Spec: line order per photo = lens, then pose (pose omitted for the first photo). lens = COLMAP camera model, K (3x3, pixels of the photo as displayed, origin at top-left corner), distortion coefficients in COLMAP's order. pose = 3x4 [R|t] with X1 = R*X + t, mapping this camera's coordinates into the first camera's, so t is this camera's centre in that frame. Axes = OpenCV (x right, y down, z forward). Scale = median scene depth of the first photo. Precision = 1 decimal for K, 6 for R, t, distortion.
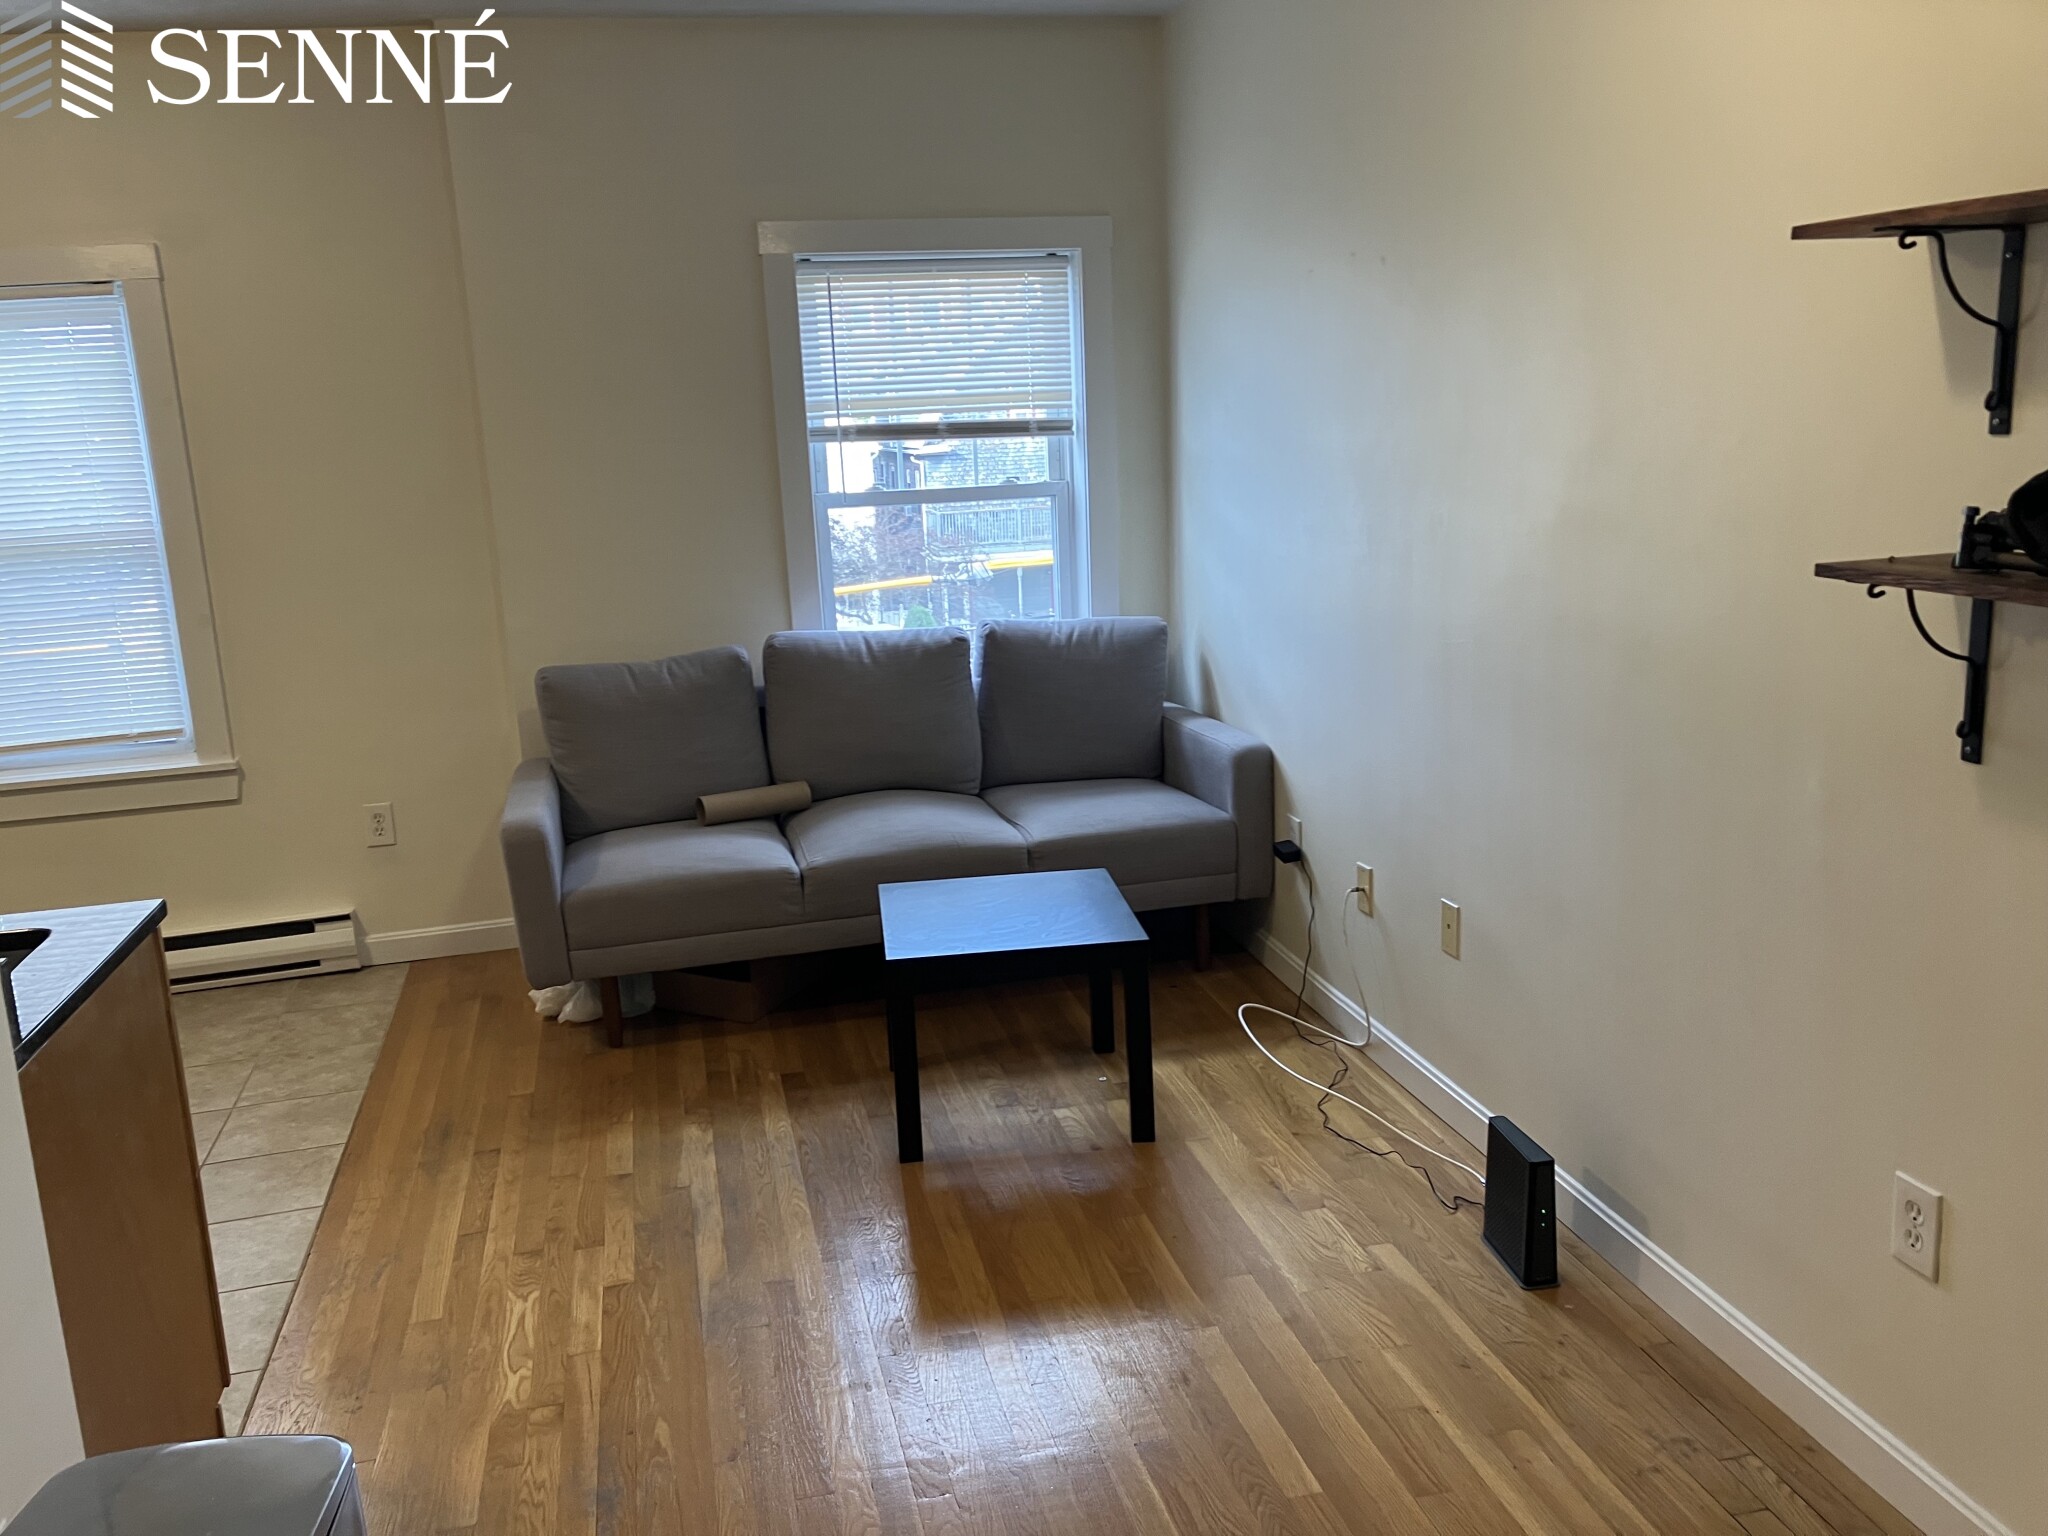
lens RADIAL K [[1687.5, 0, 1011.1], [0, 1687.5, 763.9], [0, 0, 1]] dist [0.006406, 0.006062]
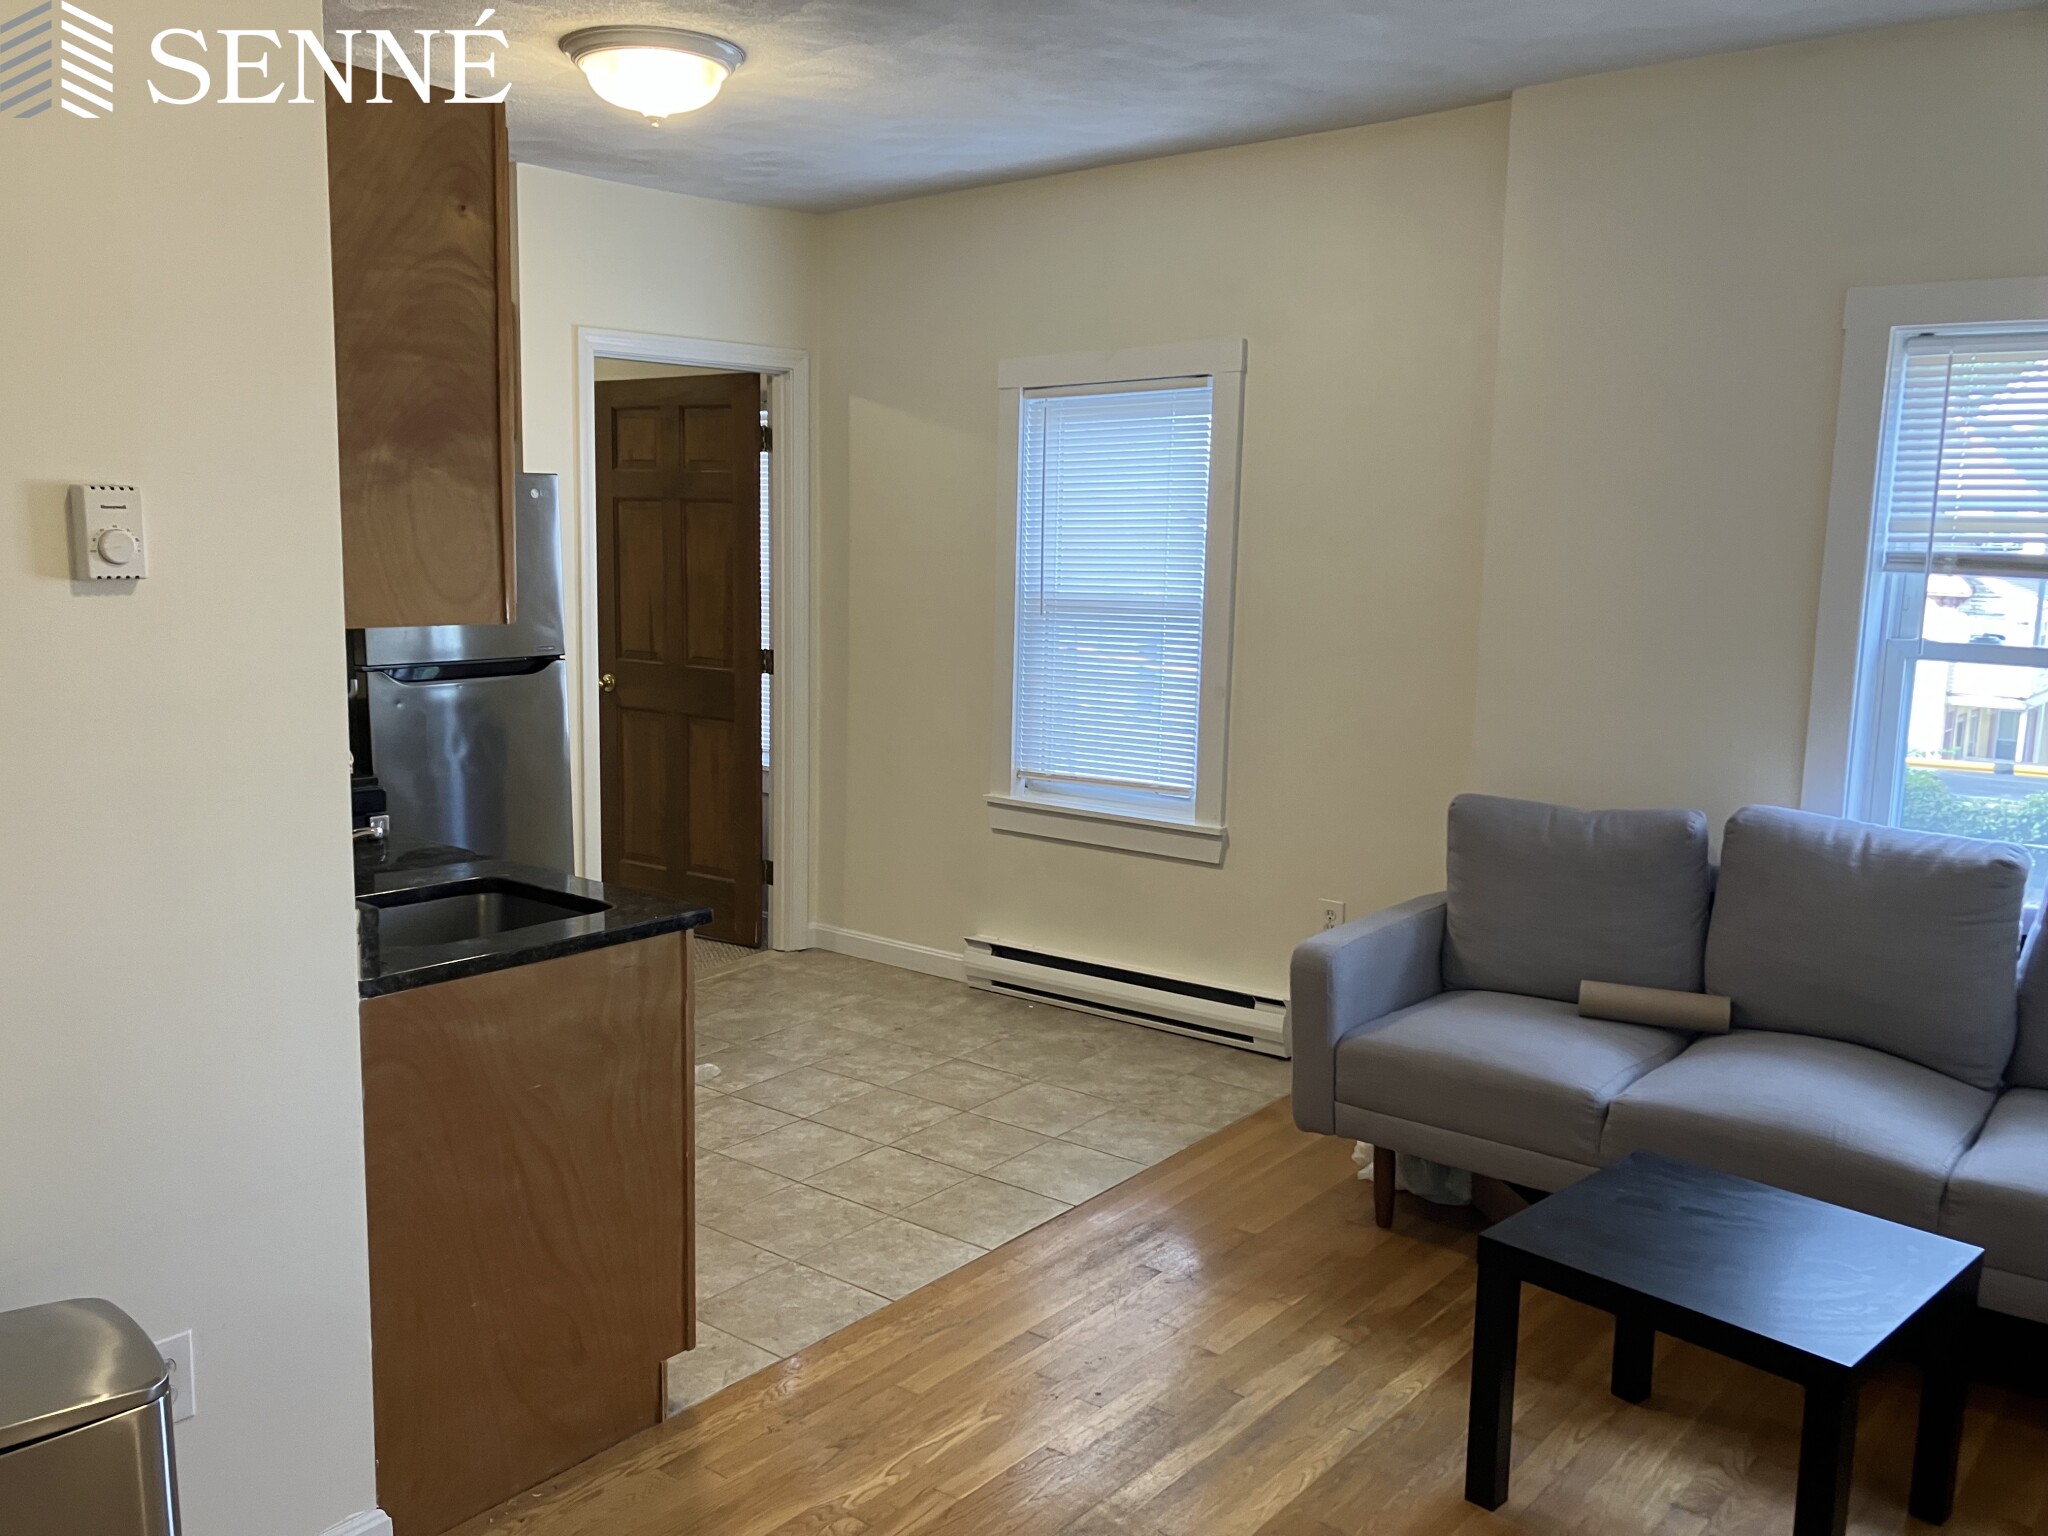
lens RADIAL K [[1678.1, 0, 960.2], [0, 1678.1, 740.5], [0, 0, 1]] dist [0.090527, -0.099022]
pose [[0.593027, 0.156128, -0.789901, 0.275736], [-0.209691, 0.977116, 0.035704, -0.060964], [0.777399, 0.144462, 0.612194, 0.233559]]
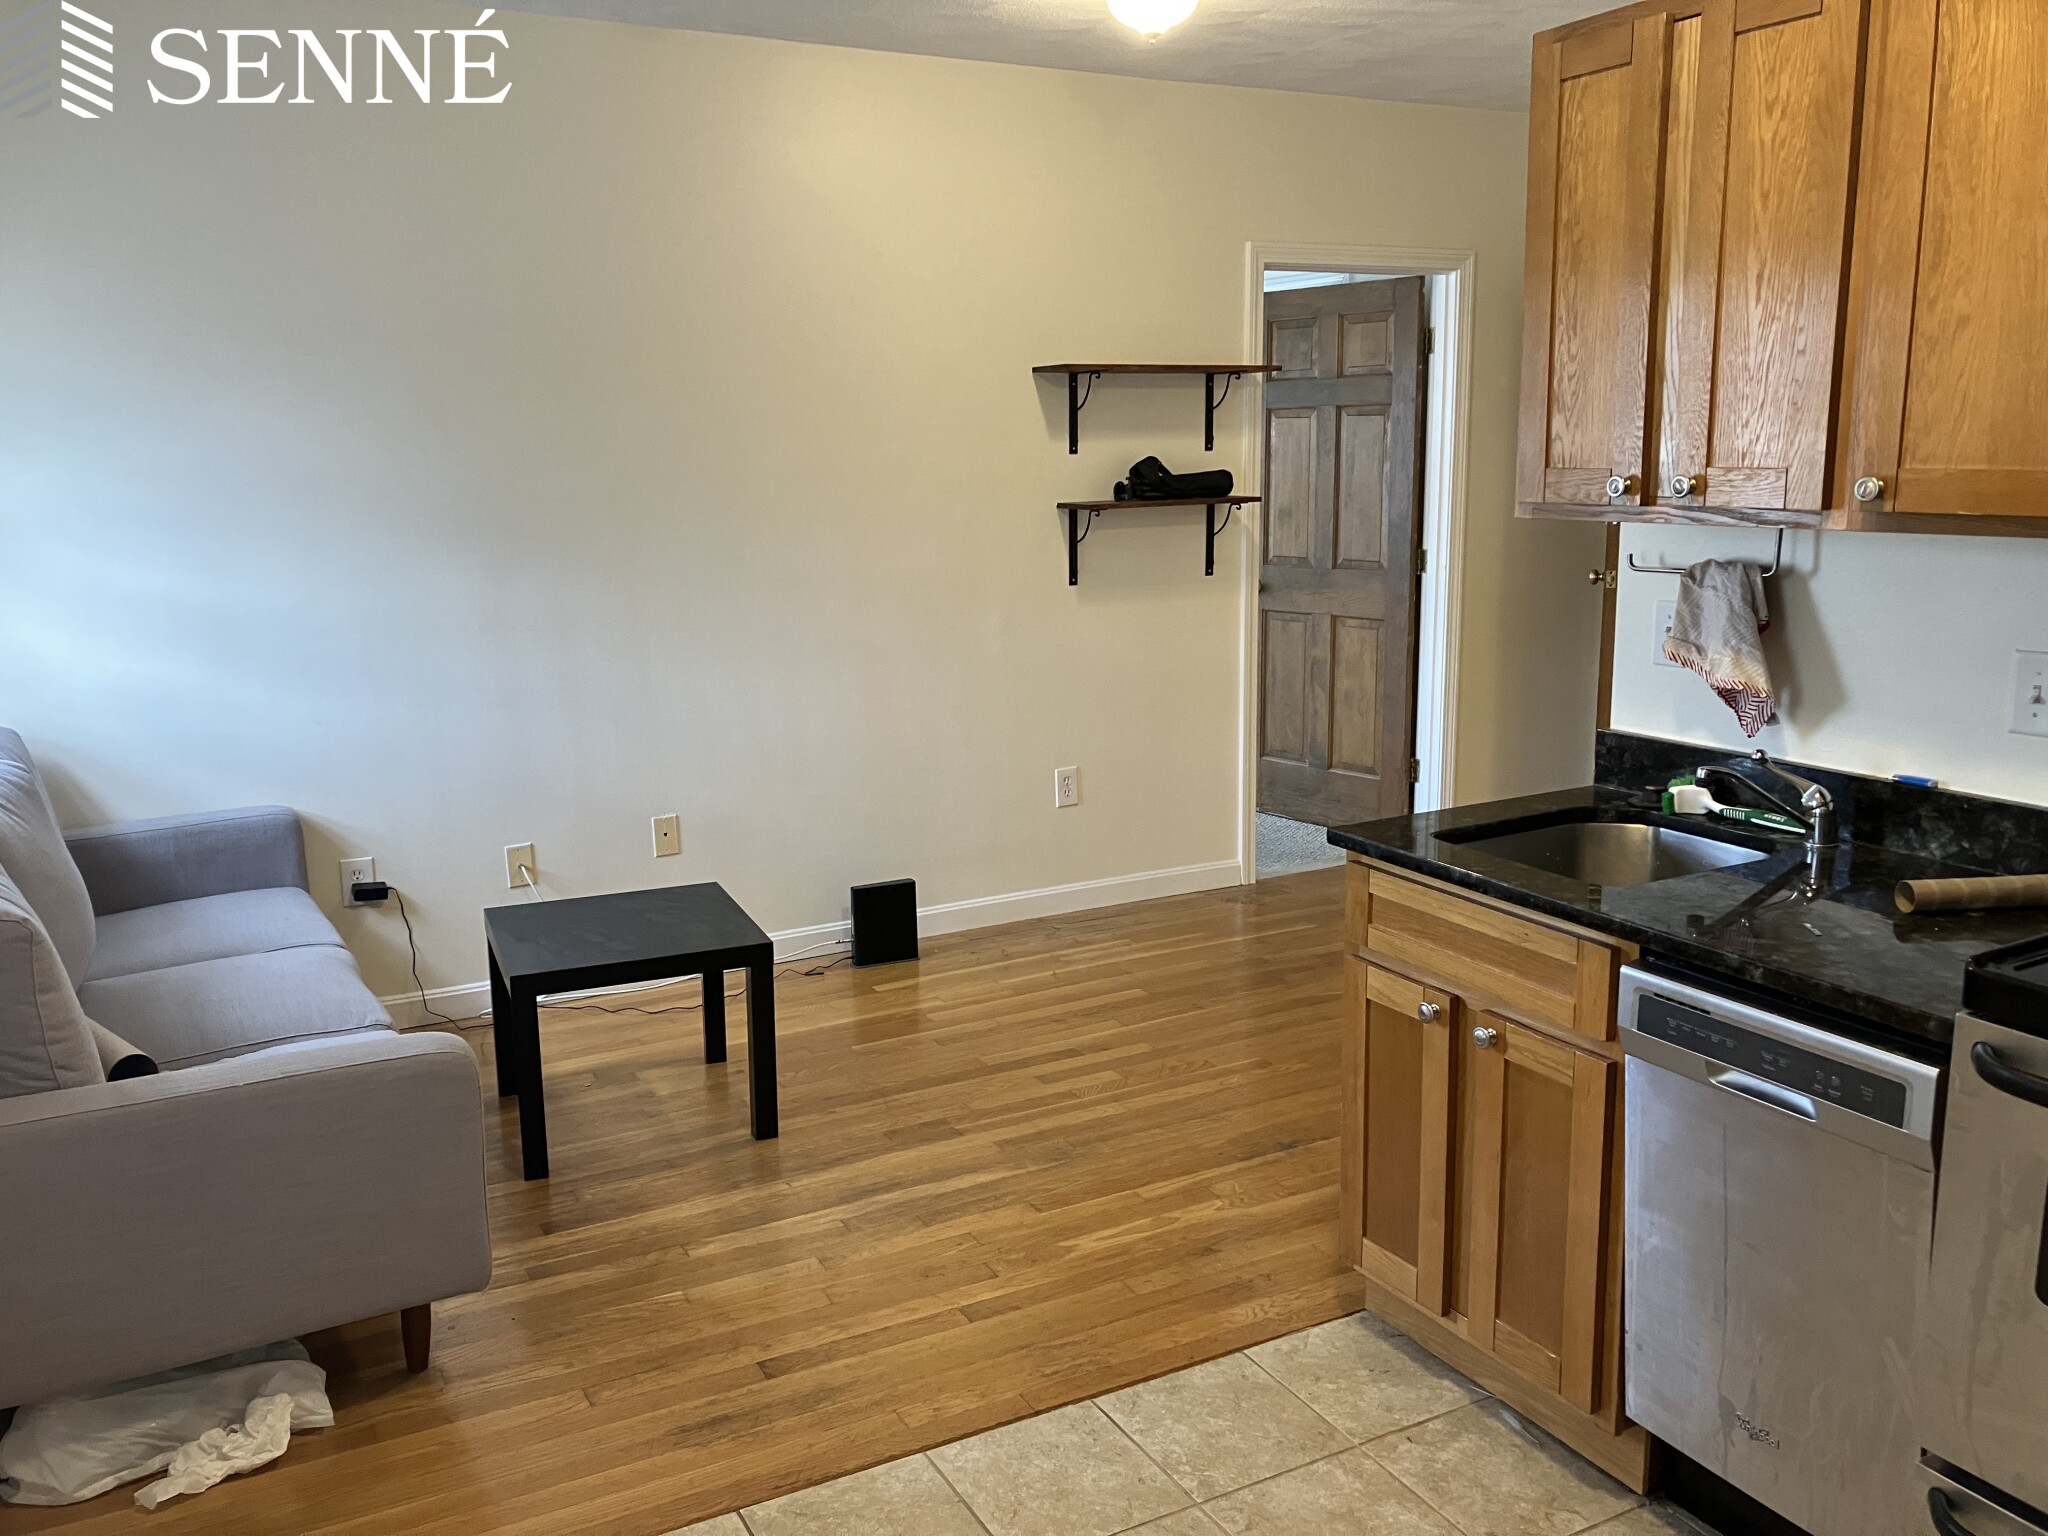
lens RADIAL K [[1678.1, 0, 960.2], [0, 1678.1, 740.5], [0, 0, 1]] dist [0.090527, -0.099022]
pose [[-0.255476, -0.131683, 0.957806, -0.843947], [0.233672, 0.952900, 0.193336, -0.140448], [-0.938152, 0.273205, -0.212672, 0.818585]]
